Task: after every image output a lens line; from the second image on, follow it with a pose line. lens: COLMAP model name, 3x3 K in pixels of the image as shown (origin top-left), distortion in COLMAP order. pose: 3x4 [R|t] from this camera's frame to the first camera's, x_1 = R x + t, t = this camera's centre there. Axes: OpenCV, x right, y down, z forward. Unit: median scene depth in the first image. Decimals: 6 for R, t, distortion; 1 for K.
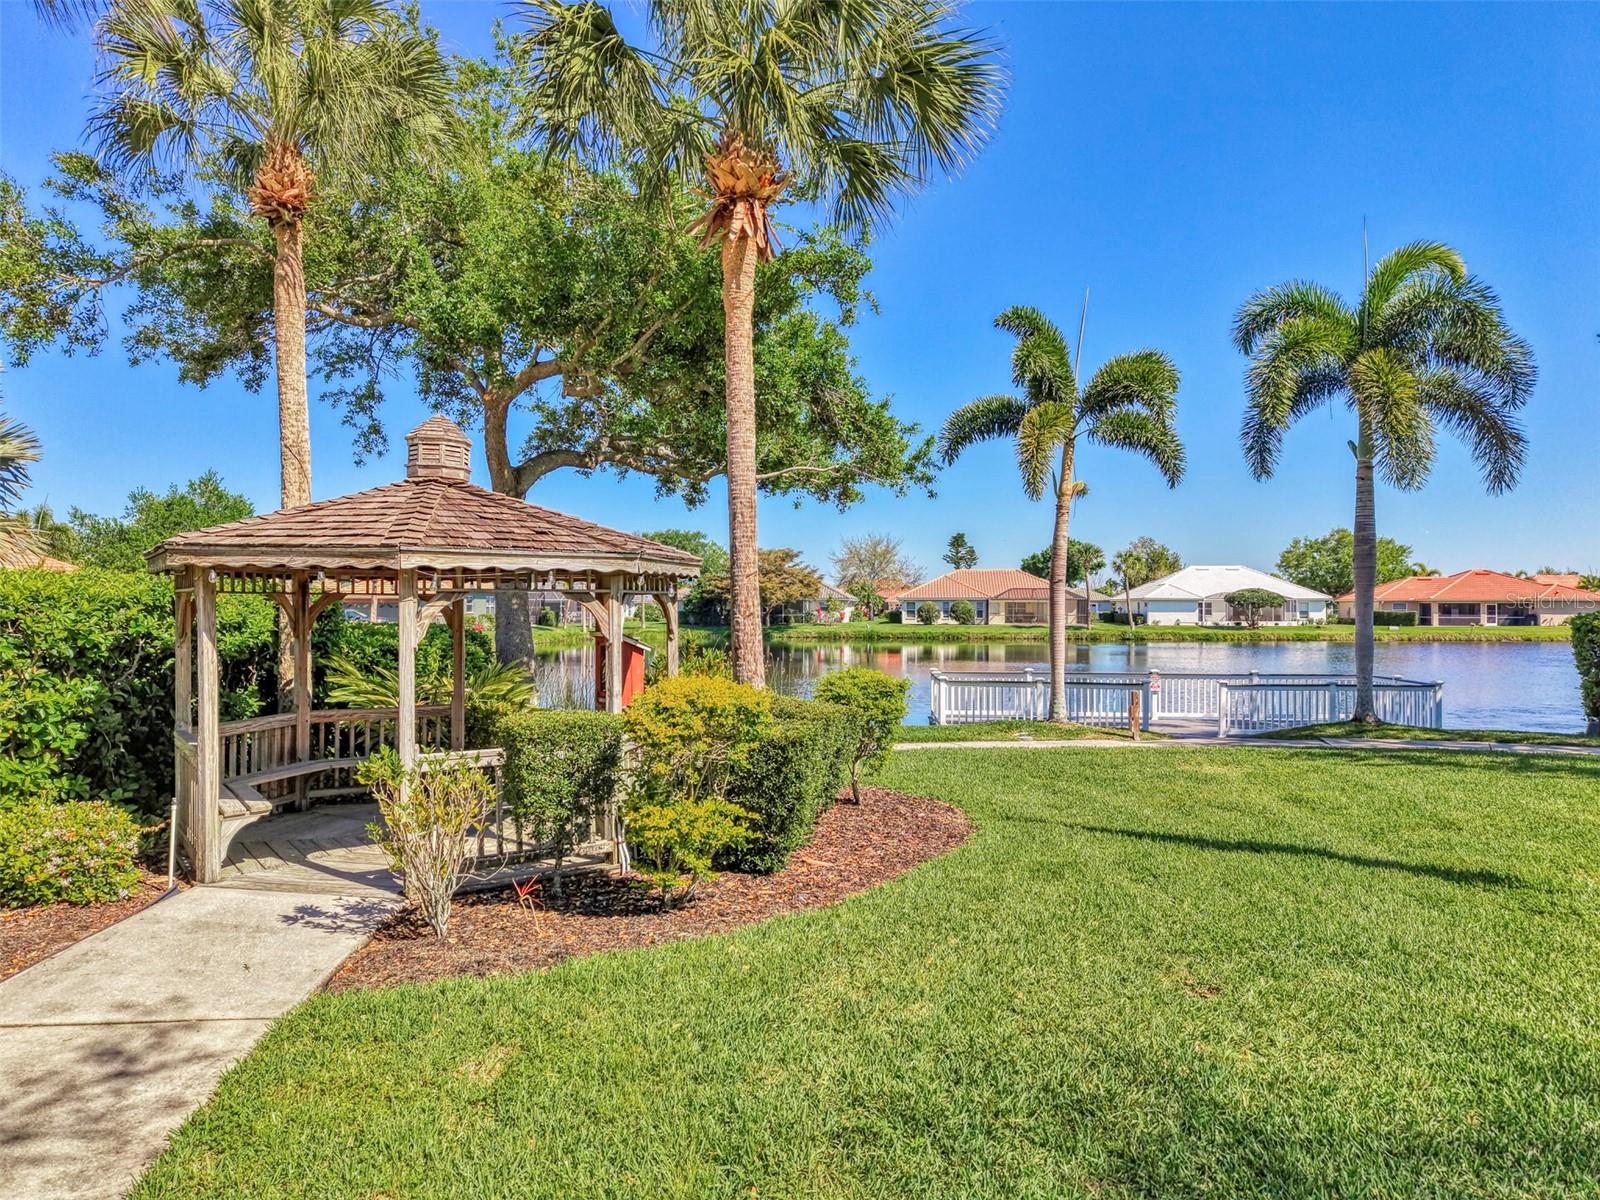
lens RADIAL K [[1083.1, 0, 799.2], [0, 1083.1, 611.4], [0, 0, 1]] dist [0.018501, -0.011977]
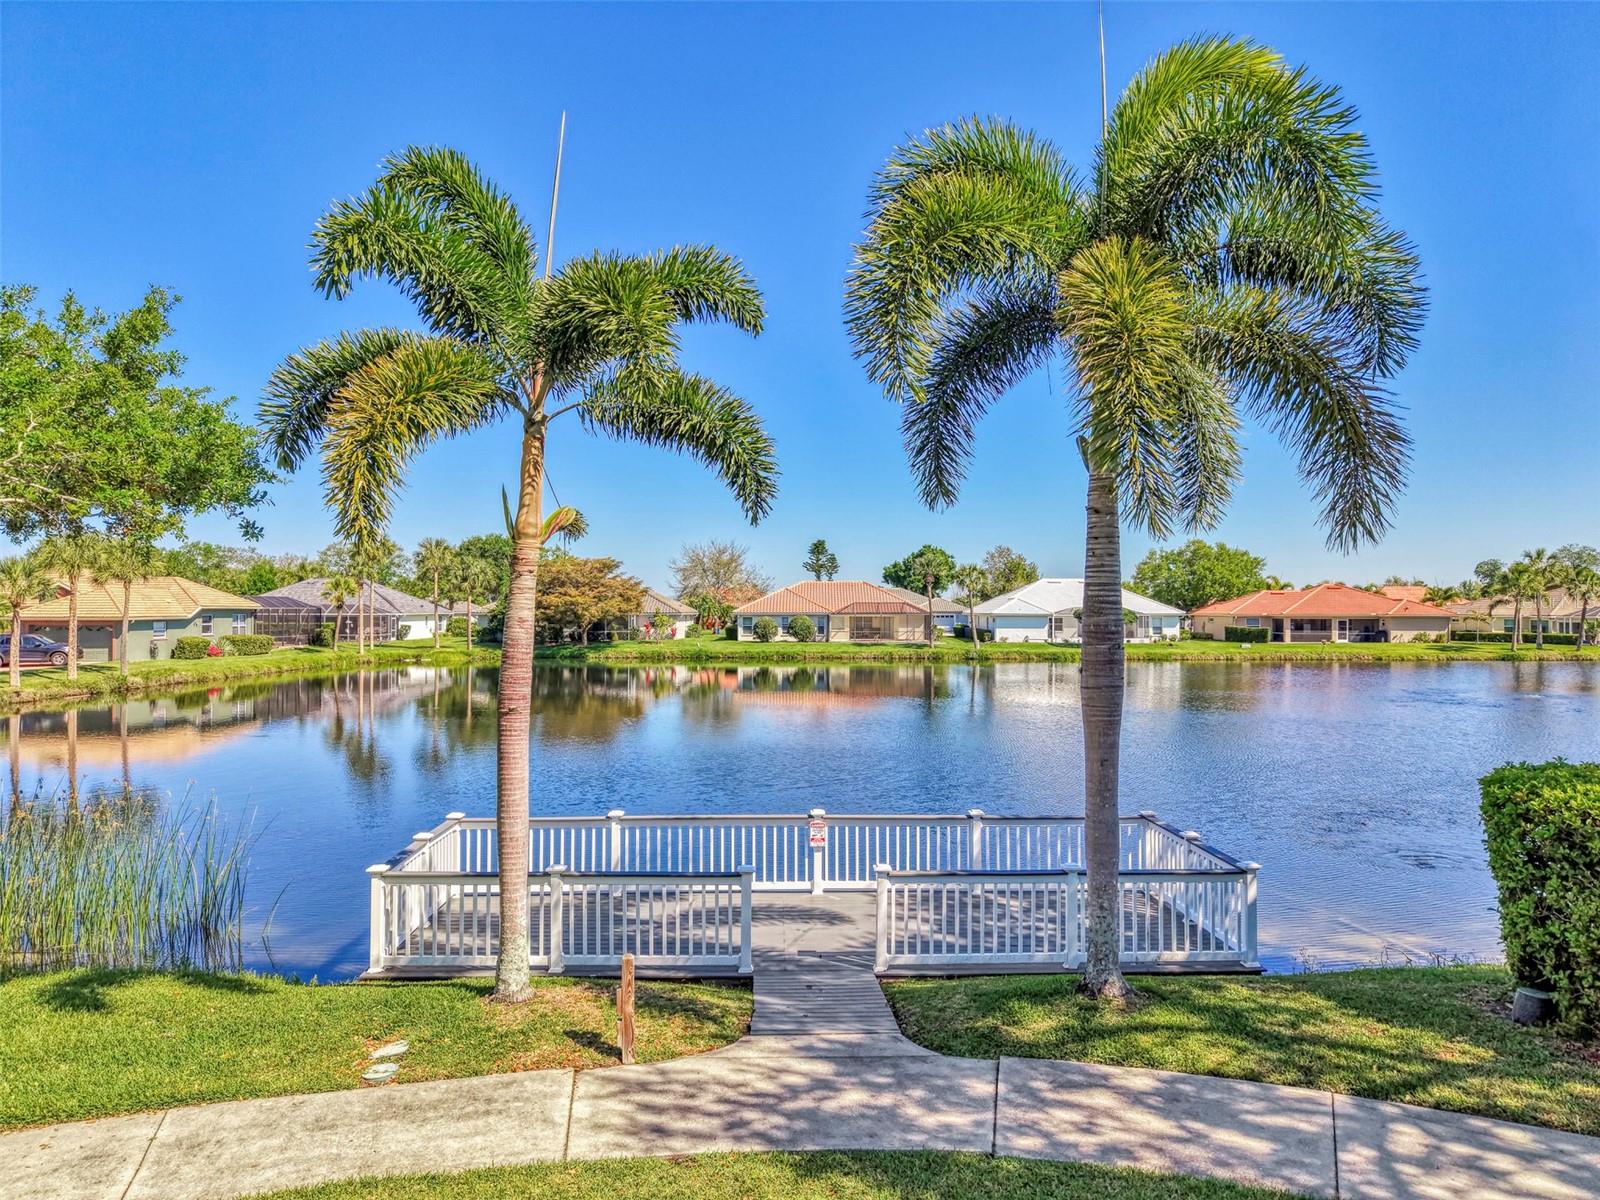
lens RADIAL K [[1083.1, 0, 797.7], [0, 1083.1, 610.4], [0, 0, 1]] dist [0.018501, -0.011977]
pose [[0.994897, -0.000793, 0.100889, 0.310306], [0.001041, 0.999997, -0.002410, -0.070391], [-0.100887, 0.002503, 0.994895, 0.484939]]
